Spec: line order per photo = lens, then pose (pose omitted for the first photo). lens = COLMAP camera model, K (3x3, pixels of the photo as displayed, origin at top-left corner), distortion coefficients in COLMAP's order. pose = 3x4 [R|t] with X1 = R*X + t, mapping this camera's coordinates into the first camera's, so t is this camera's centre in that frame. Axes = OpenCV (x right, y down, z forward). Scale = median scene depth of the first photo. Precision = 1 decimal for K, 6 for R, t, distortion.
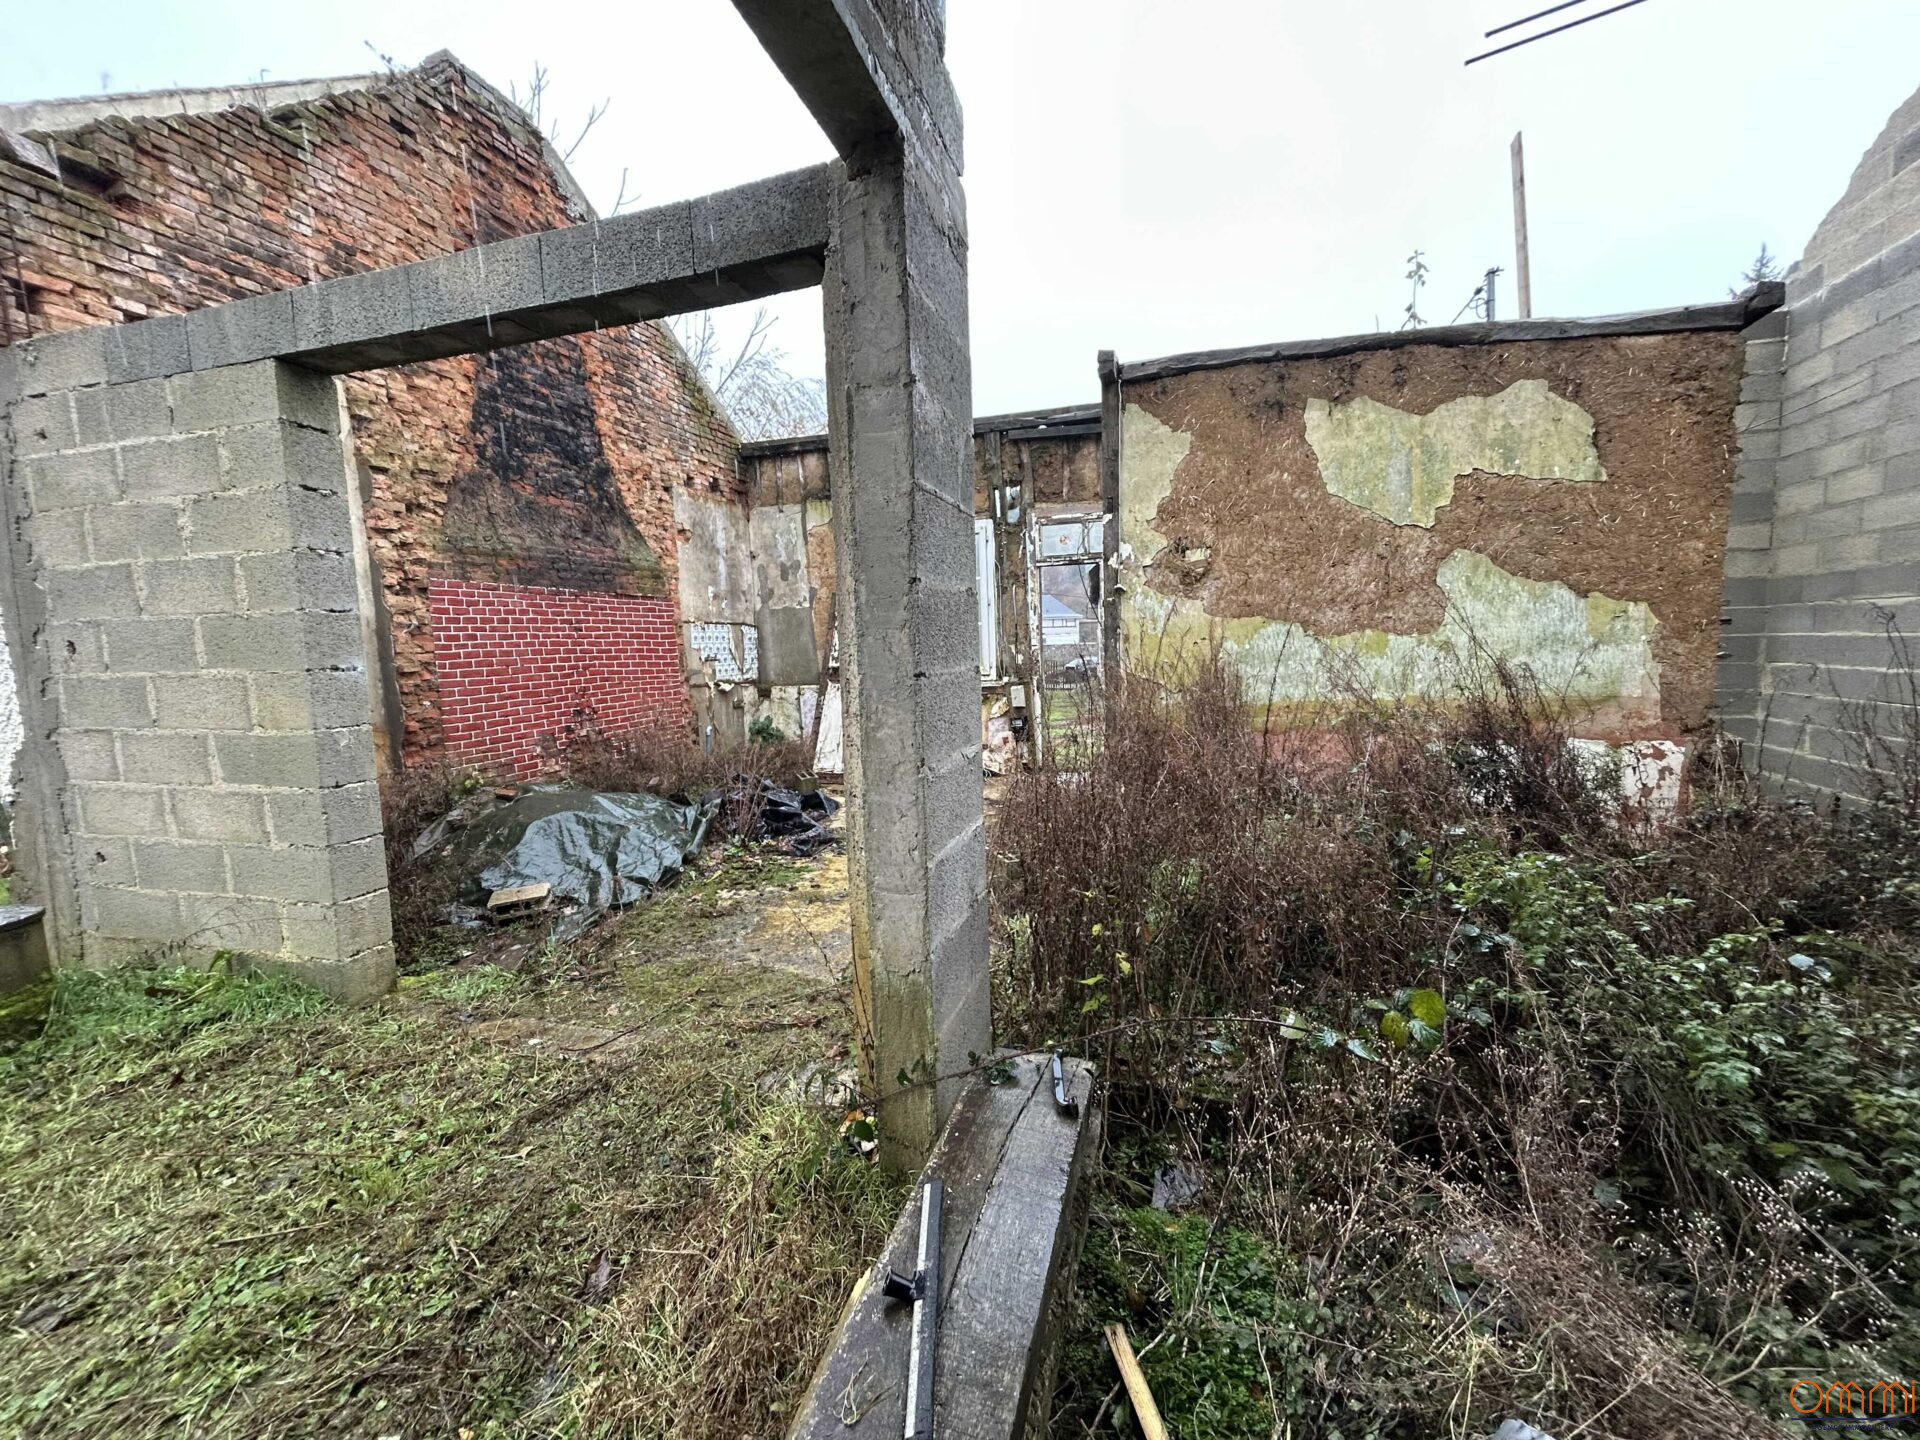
lens RADIAL K [[768.4, 0, 961.5], [0, 768.4, 721.7], [0, 0, 1]] dist [-0.001835, 0.000207]
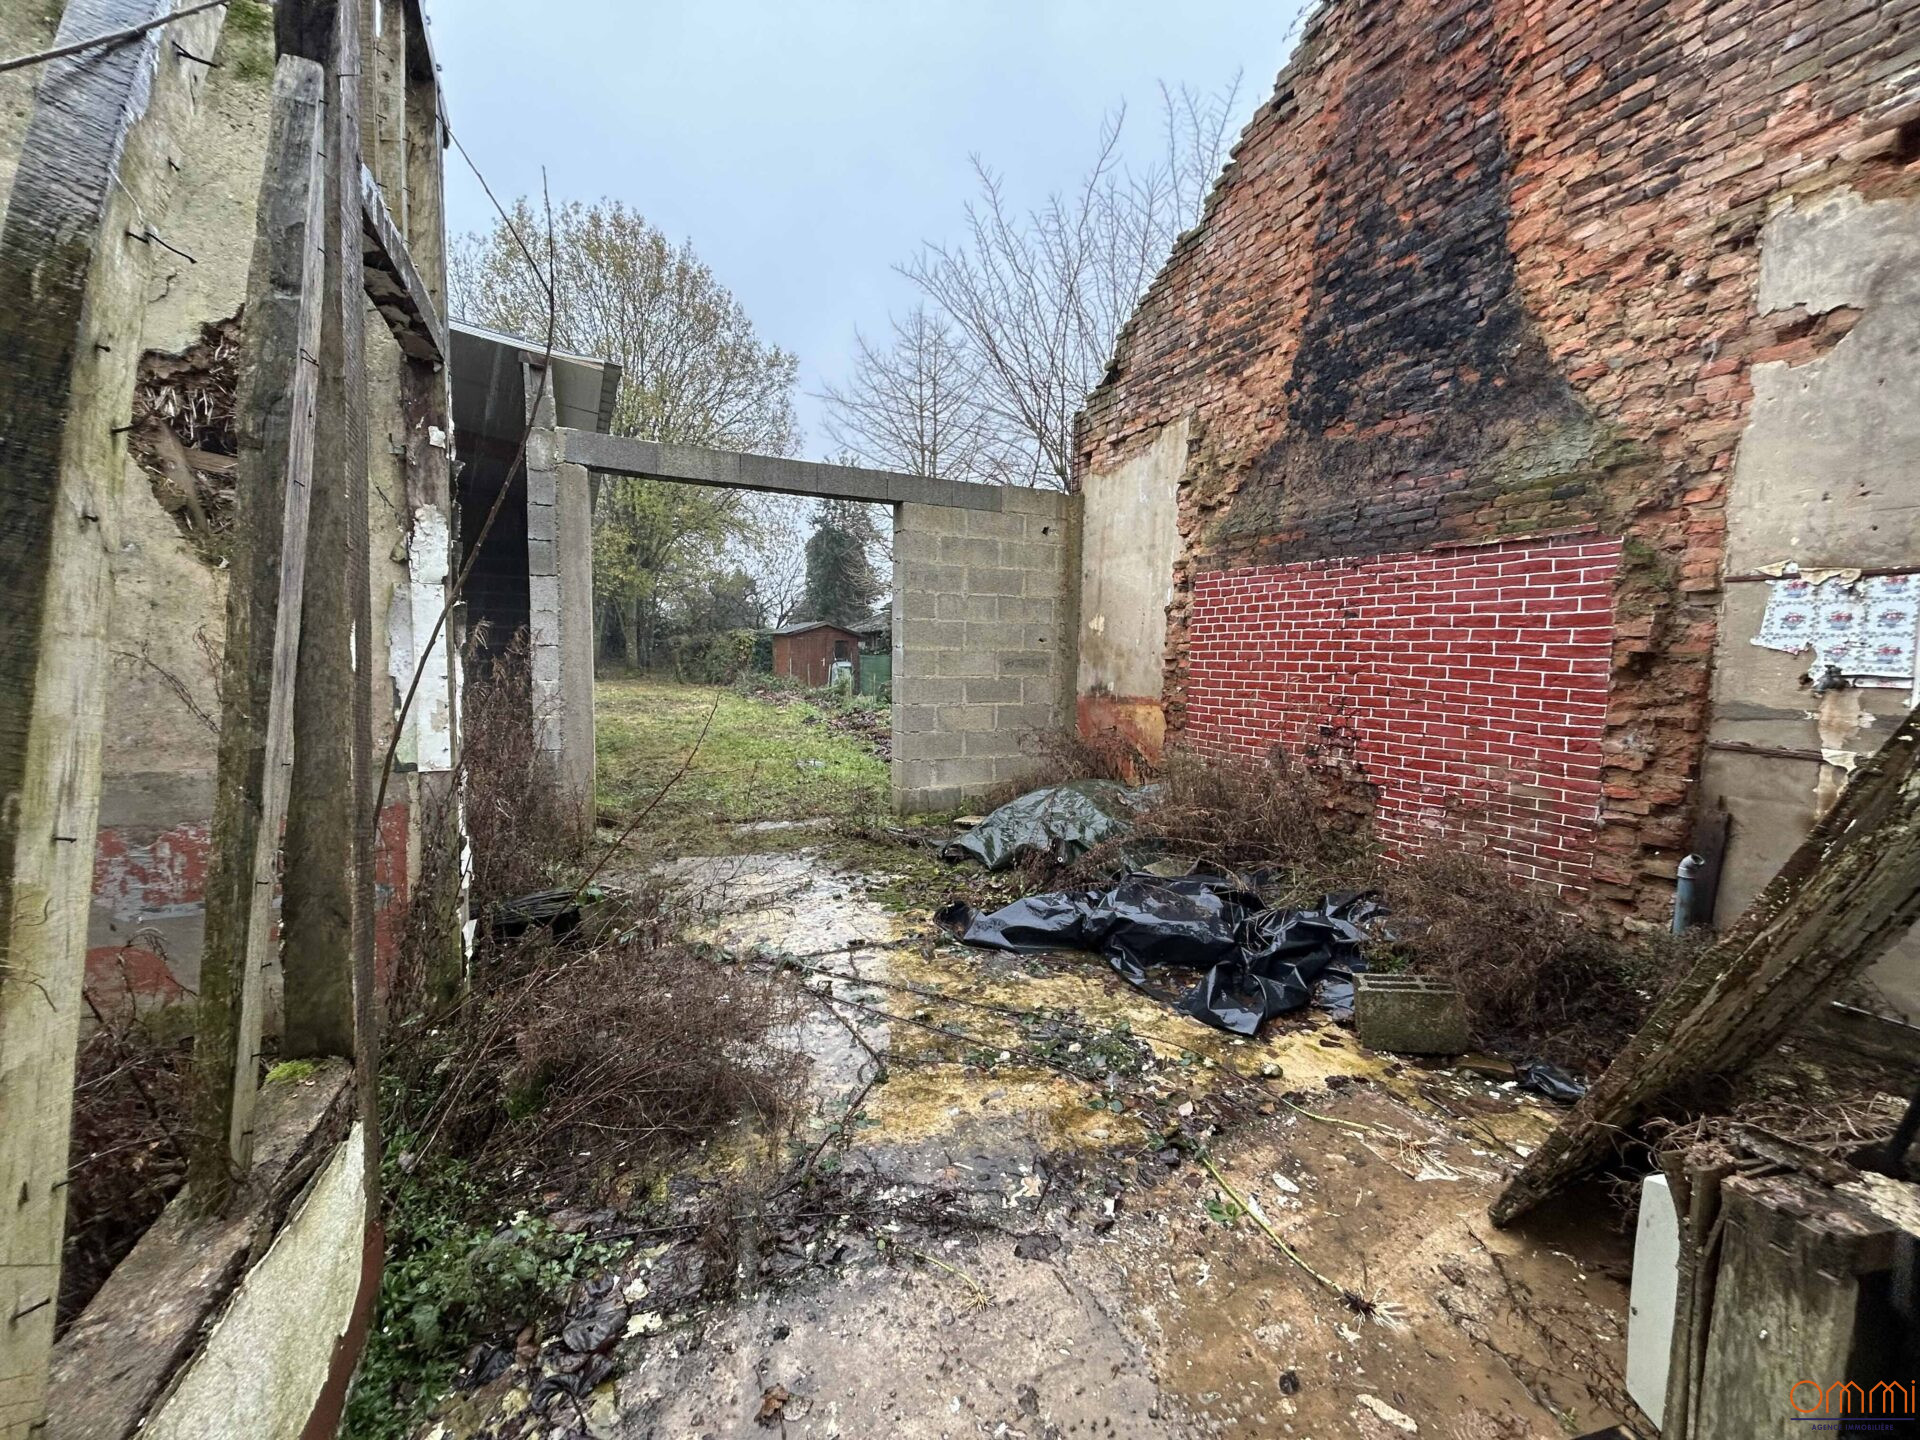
lens RADIAL K [[768.4, 0, 961.5], [0, 768.4, 721.7], [0, 0, 1]] dist [-0.001835, 0.000207]
pose [[-0.728623, 0.075228, -0.680771, 0.296807], [-0.071655, 0.980123, 0.184998, -0.164567], [0.681157, 0.183574, -0.708750, 1.628564]]
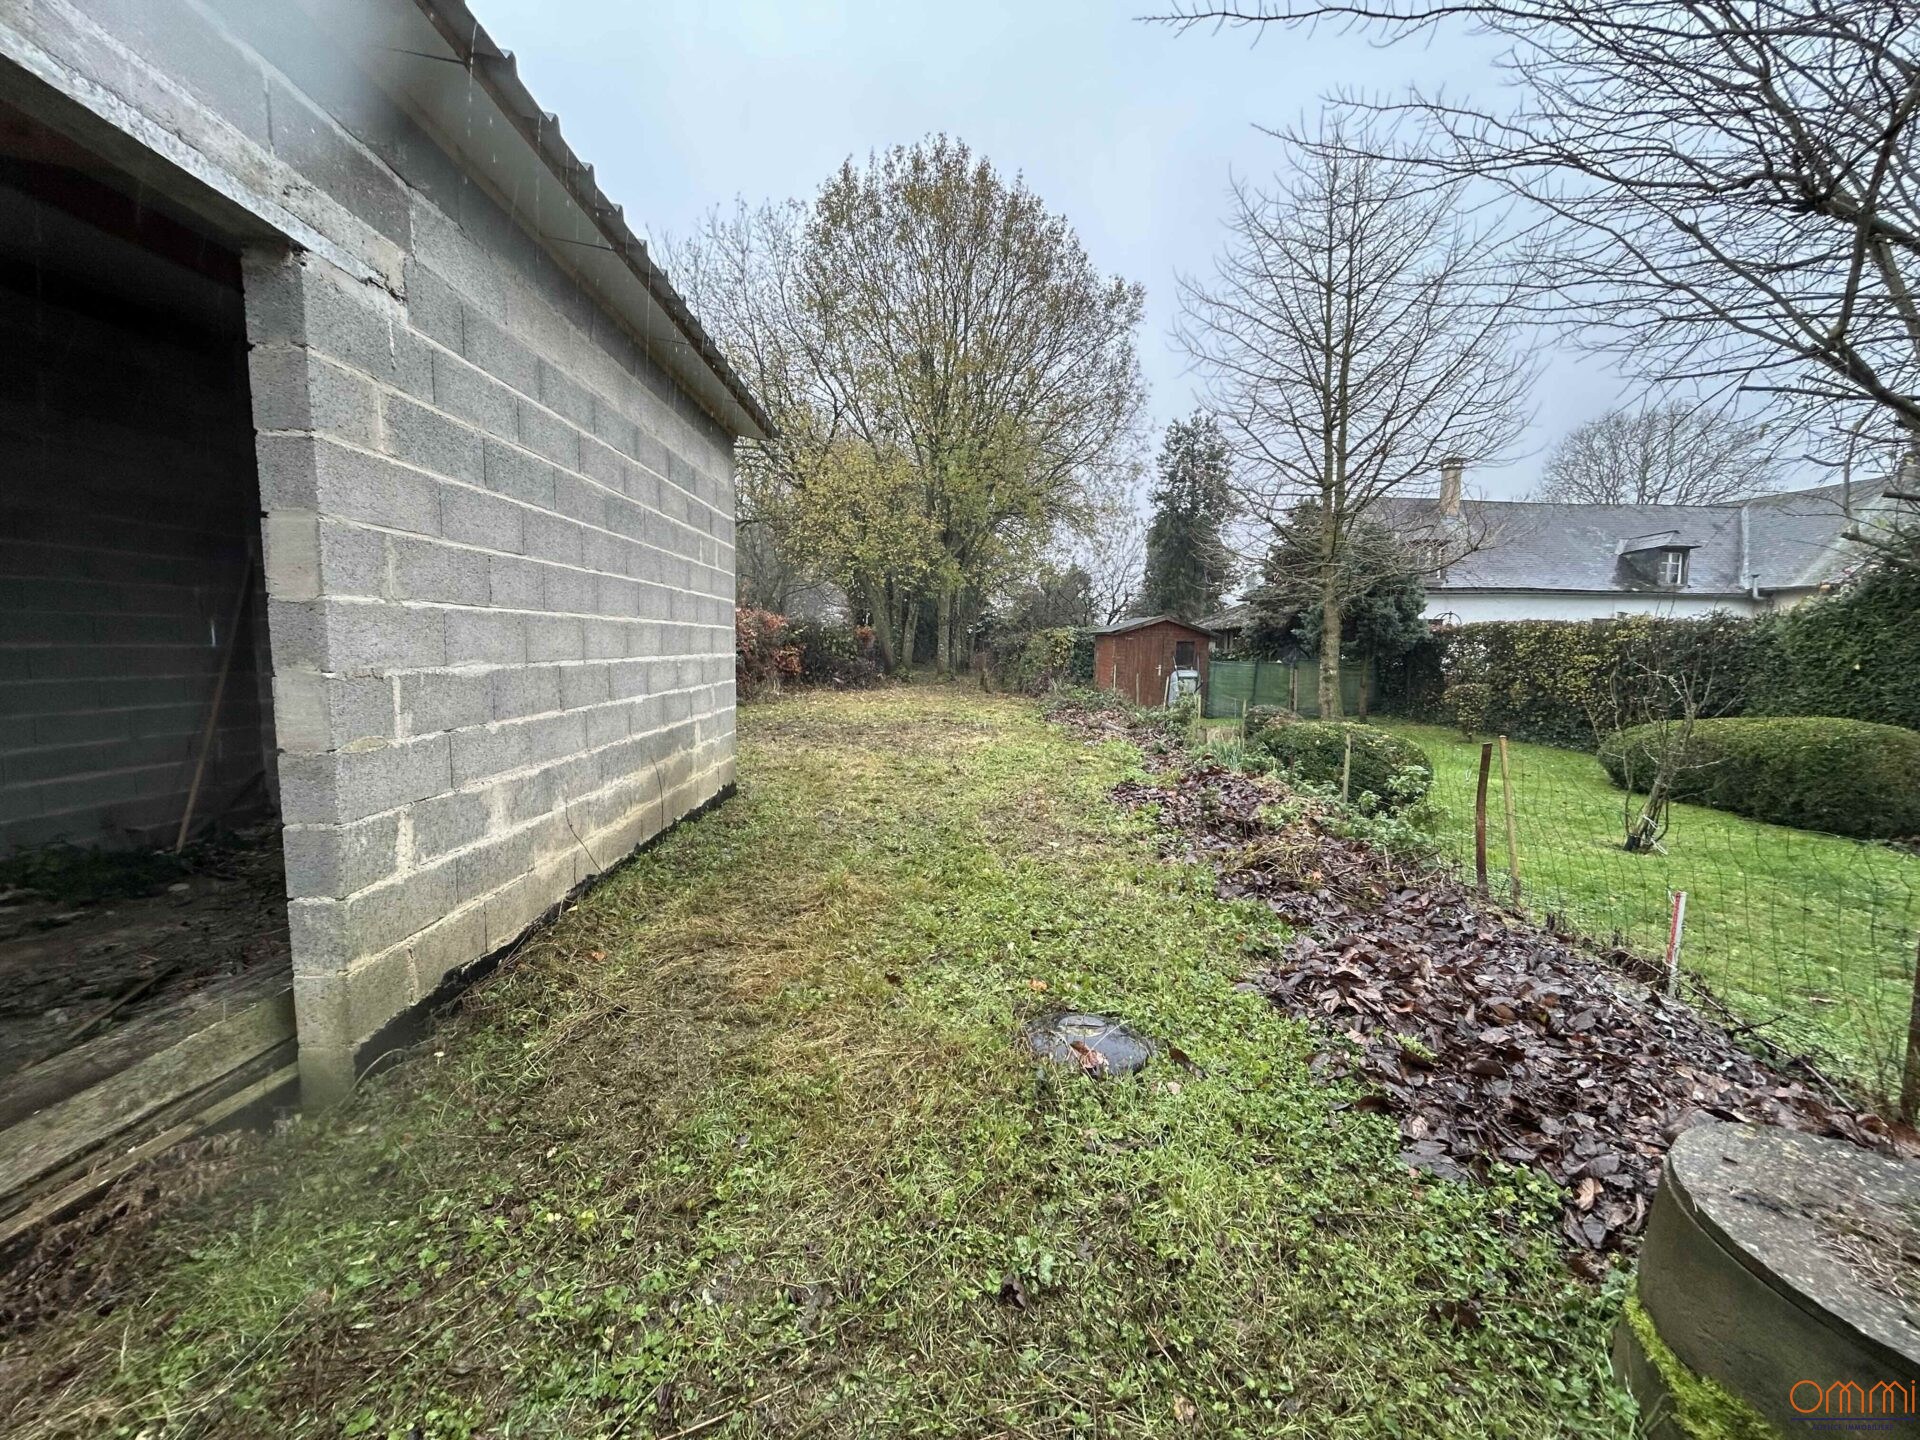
lens RADIAL K [[771.7, 0, 960.0], [0, 771.7, 720.0], [0, 0, 1]] dist [0.001509, -0.000691]
pose [[-0.948538, 0.038167, -0.314355, -0.365481], [-0.029082, 0.978015, 0.206495, -0.067533], [0.315325, 0.205010, -0.926575, 0.632313]]
